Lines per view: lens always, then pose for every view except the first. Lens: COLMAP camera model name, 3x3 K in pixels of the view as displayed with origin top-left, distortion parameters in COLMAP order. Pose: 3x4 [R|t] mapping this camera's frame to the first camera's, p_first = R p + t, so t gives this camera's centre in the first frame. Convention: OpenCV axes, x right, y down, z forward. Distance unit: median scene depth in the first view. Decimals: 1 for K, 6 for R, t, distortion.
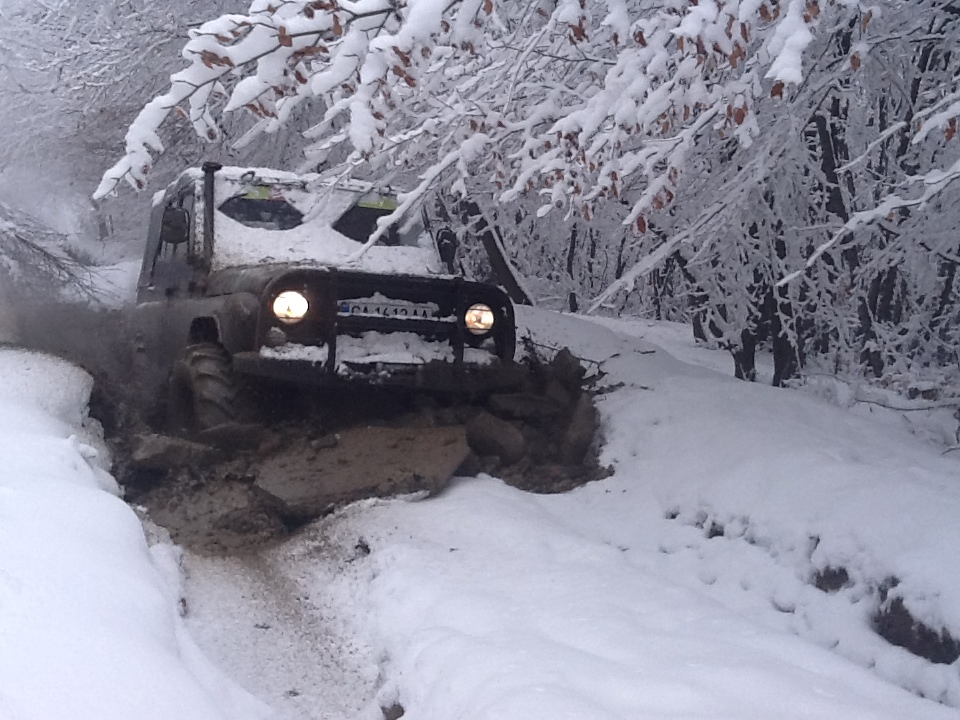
lens RADIAL K [[1083.4, 0, 459.5], [0, 1083.4, 312.7], [0, 0, 1]] dist [-0.000170, 0.005396]
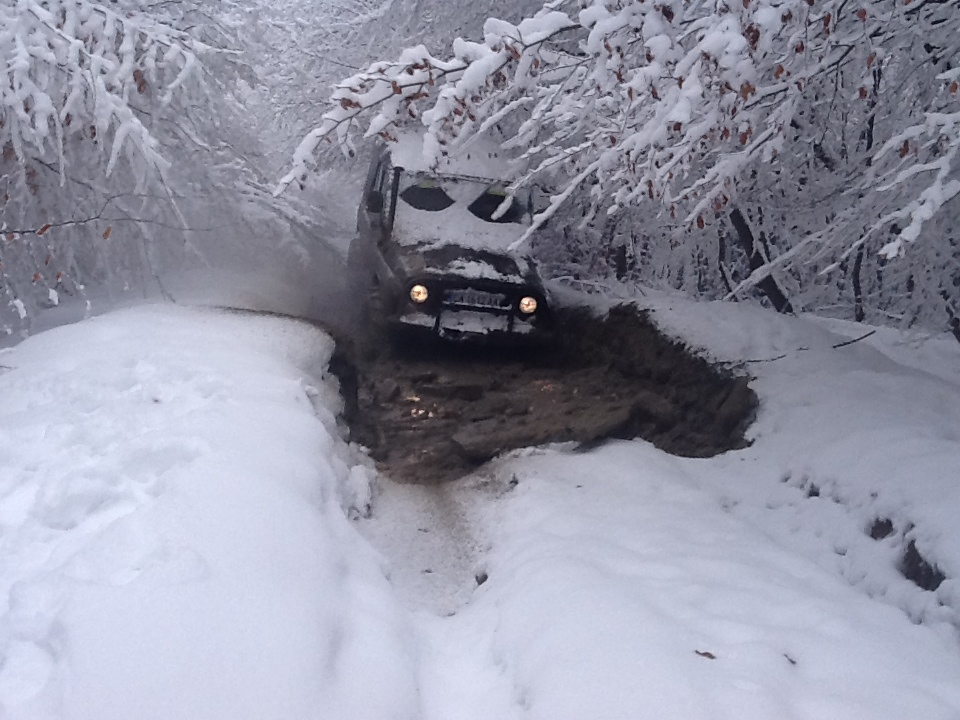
lens RADIAL K [[1083.4, 0, 459.5], [0, 1083.4, 312.7], [0, 0, 1]] dist [-0.000170, 0.005396]
pose [[0.962050, 0.039396, -0.270014, 0.259827], [-0.040054, 0.999193, 0.003071, 0.033373], [0.269917, 0.007860, 0.962852, -0.306204]]
